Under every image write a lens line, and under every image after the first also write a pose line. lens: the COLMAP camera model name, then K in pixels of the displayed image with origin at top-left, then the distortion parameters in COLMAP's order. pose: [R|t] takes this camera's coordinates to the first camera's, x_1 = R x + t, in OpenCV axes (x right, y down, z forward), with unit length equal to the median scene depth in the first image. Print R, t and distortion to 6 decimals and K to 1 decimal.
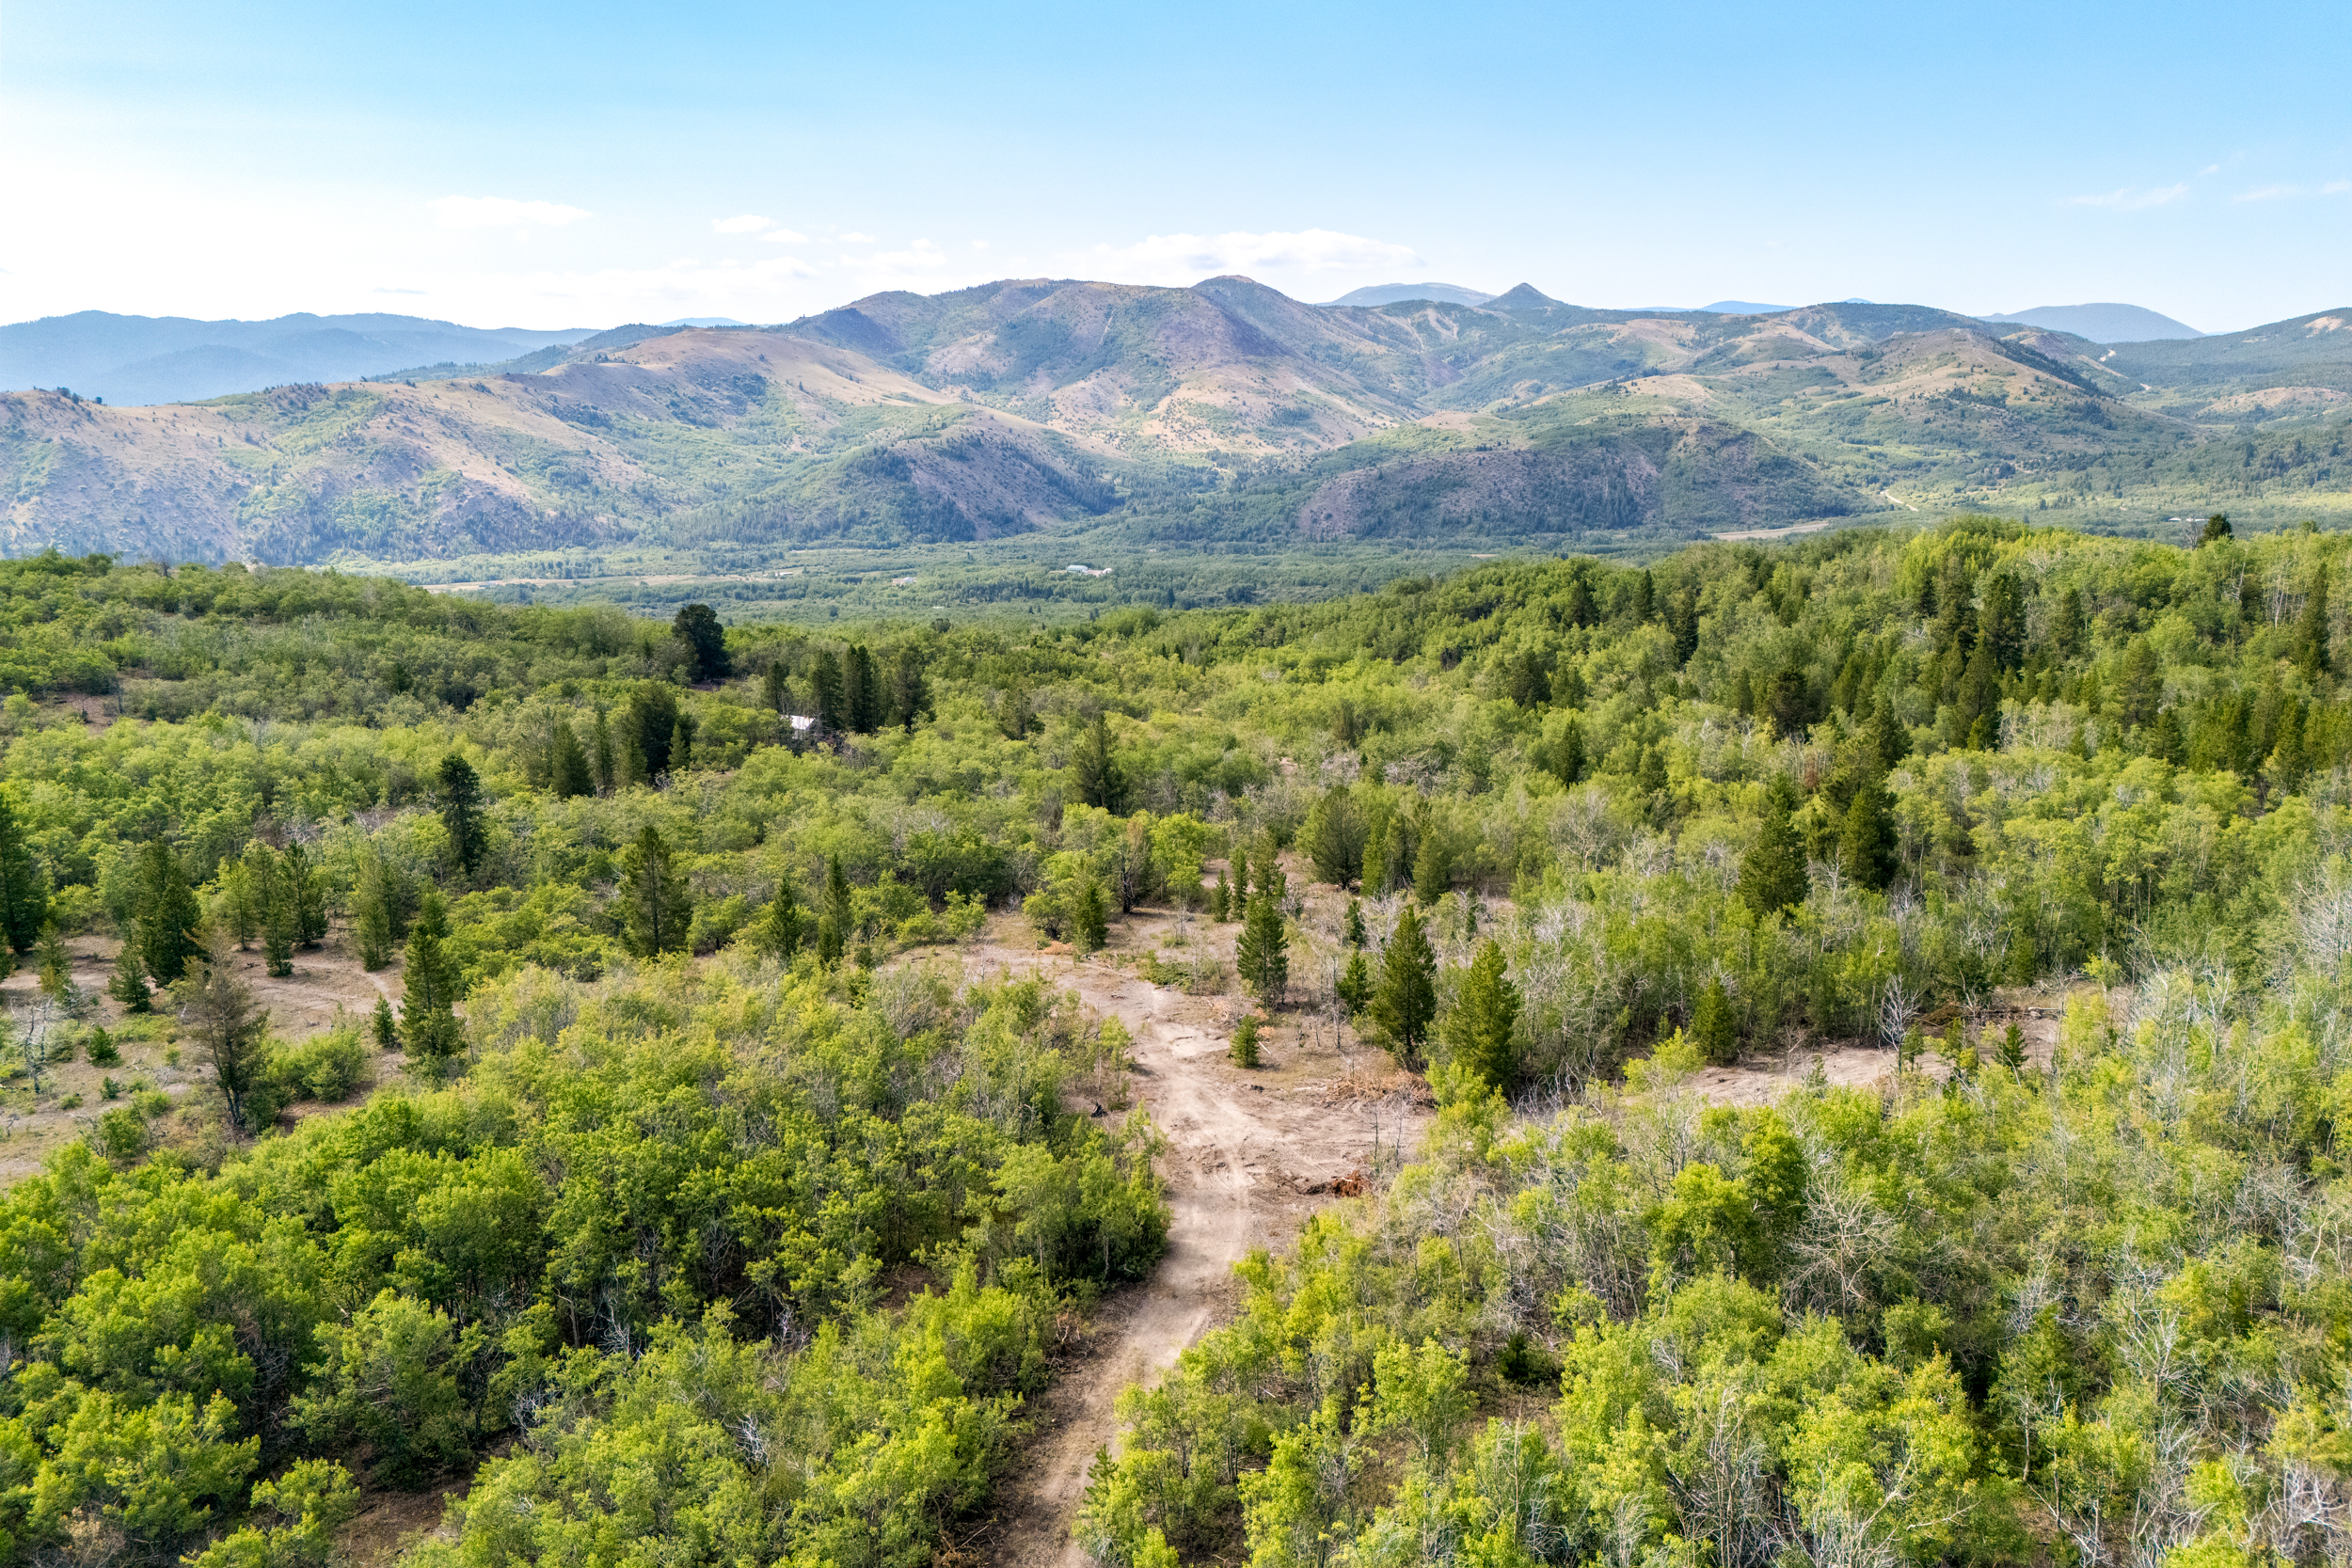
lens RADIAL K [[1736.2, 0, 1182.5], [0, 1736.2, 768.5], [0, 0, 1]] dist [0.083252, -0.084792]
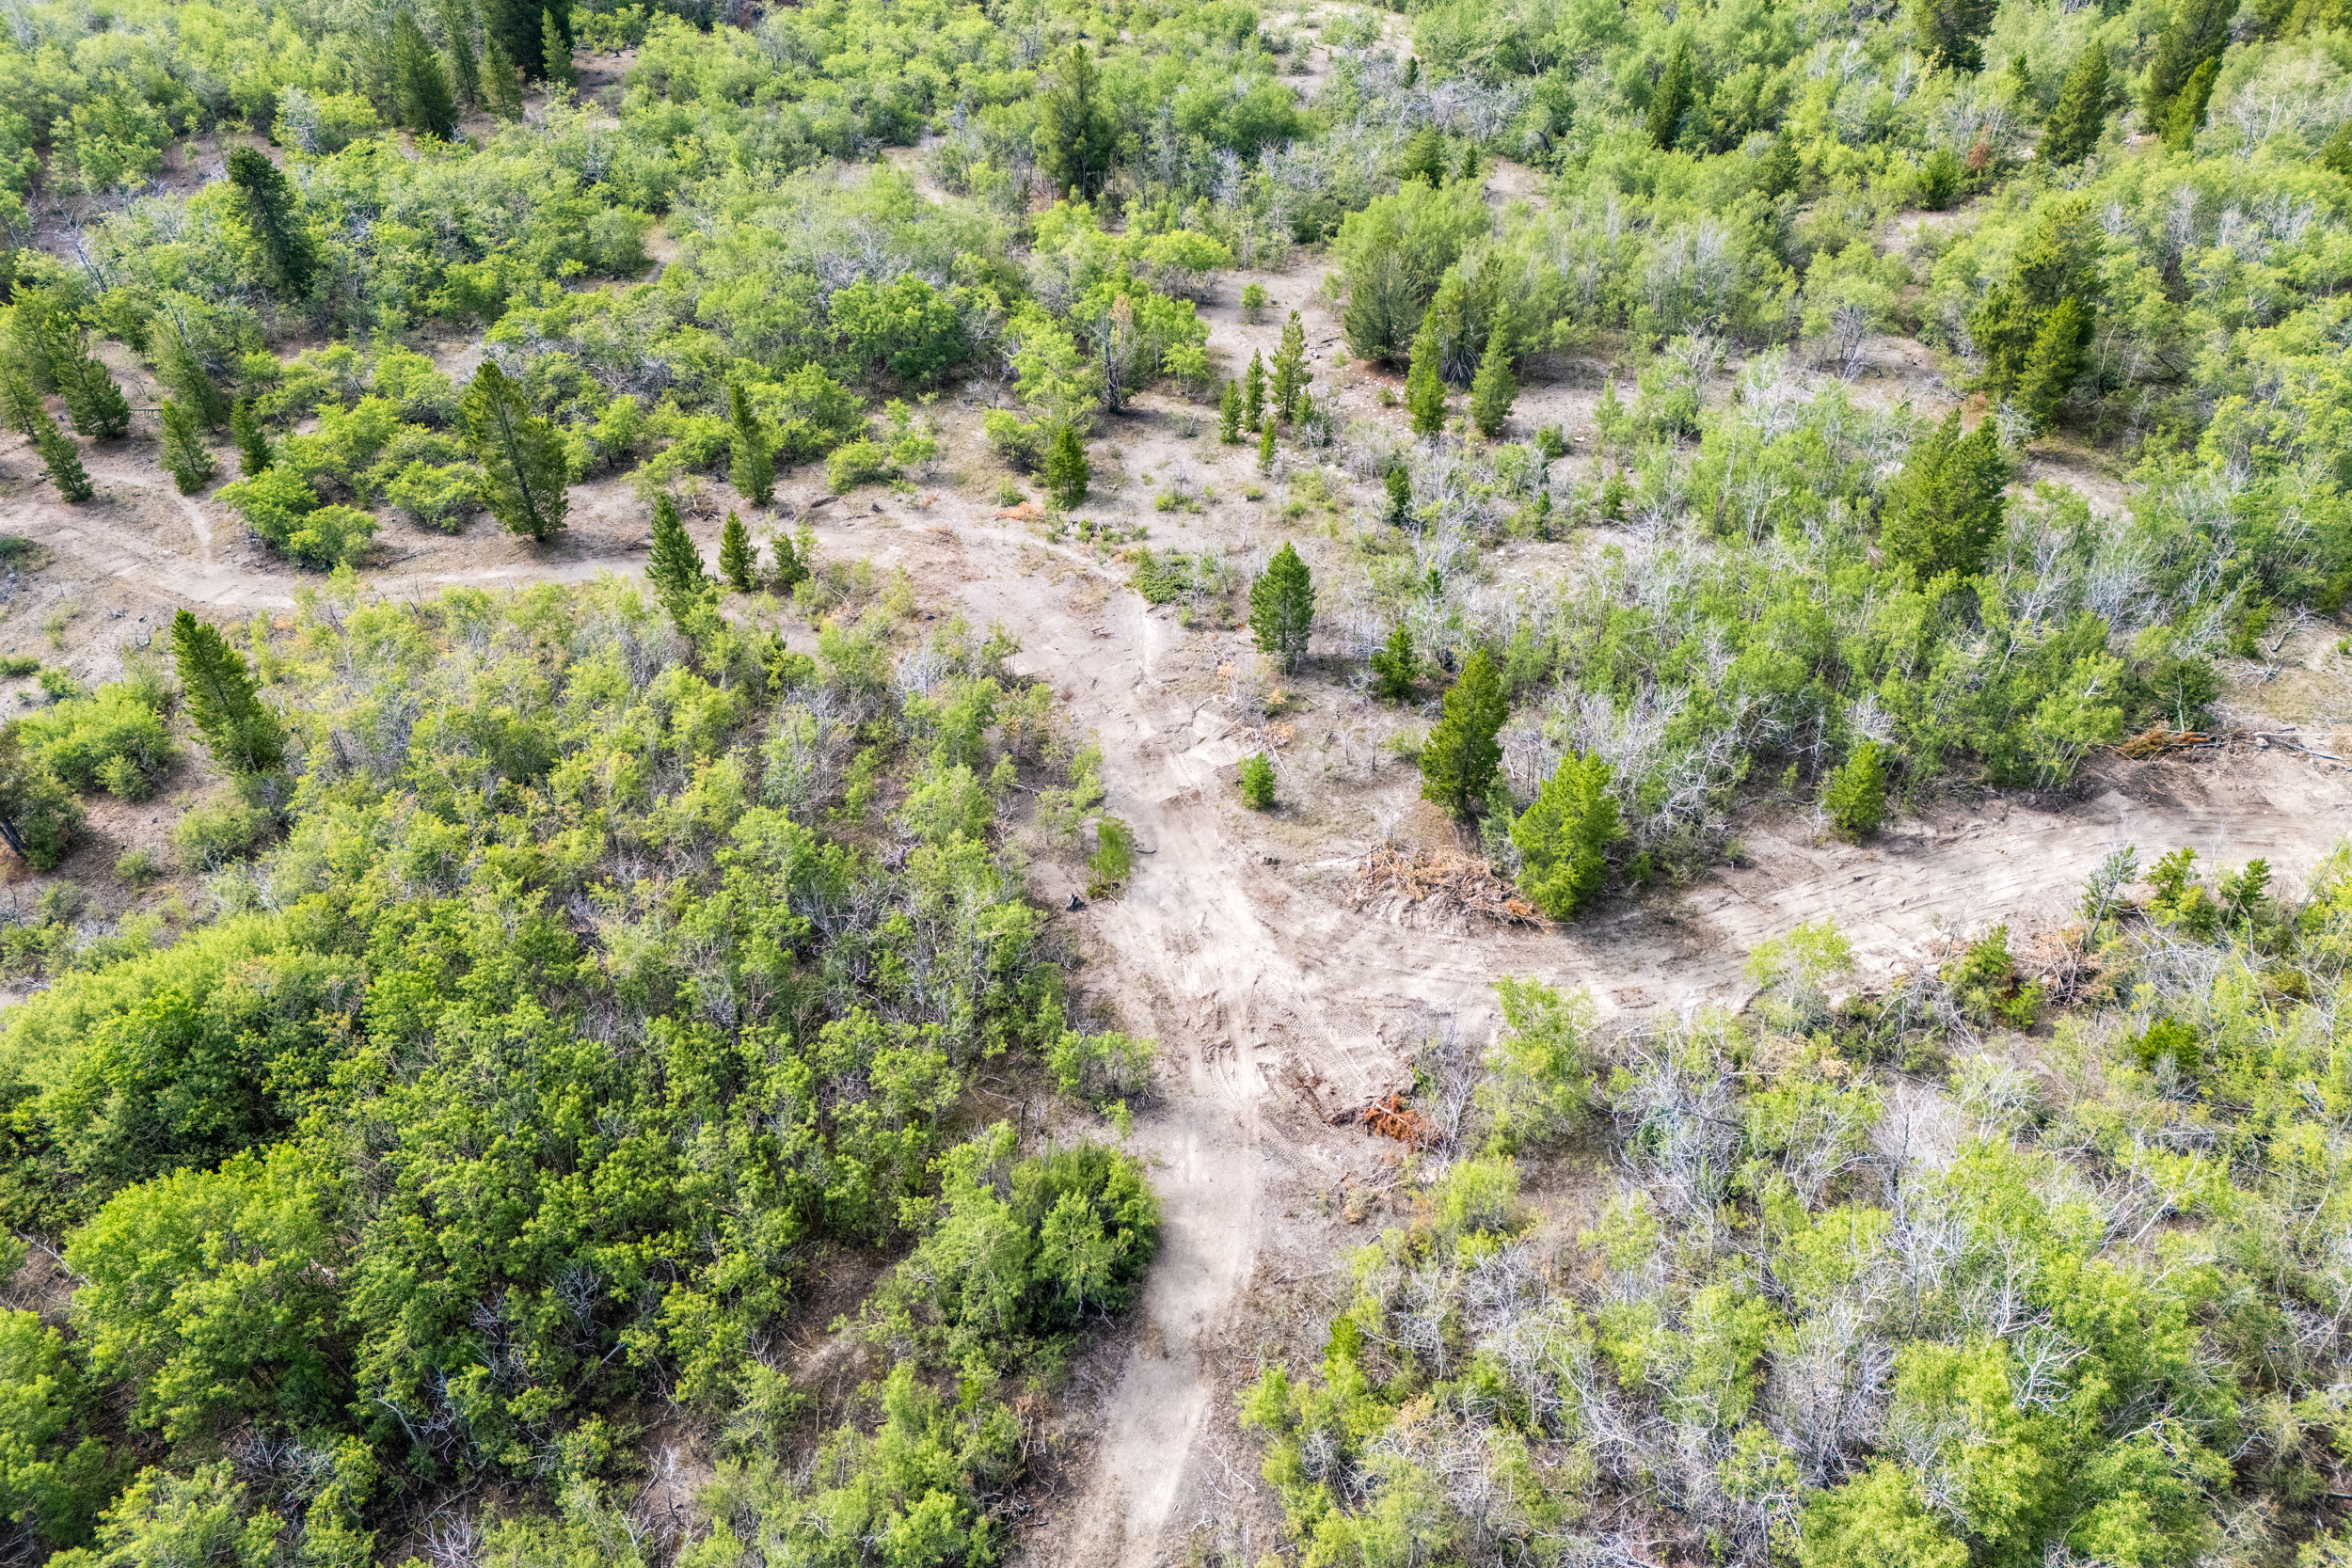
lens RADIAL K [[1736.2, 0, 1184.8], [0, 1736.2, 786.9], [0, 0, 1]] dist [0.083252, -0.084792]
pose [[0.999965, 0.007721, 0.003166, -0.000178], [-0.008301, 0.881330, 0.472429, -0.187374], [0.000857, -0.472439, 0.881363, 0.256295]]
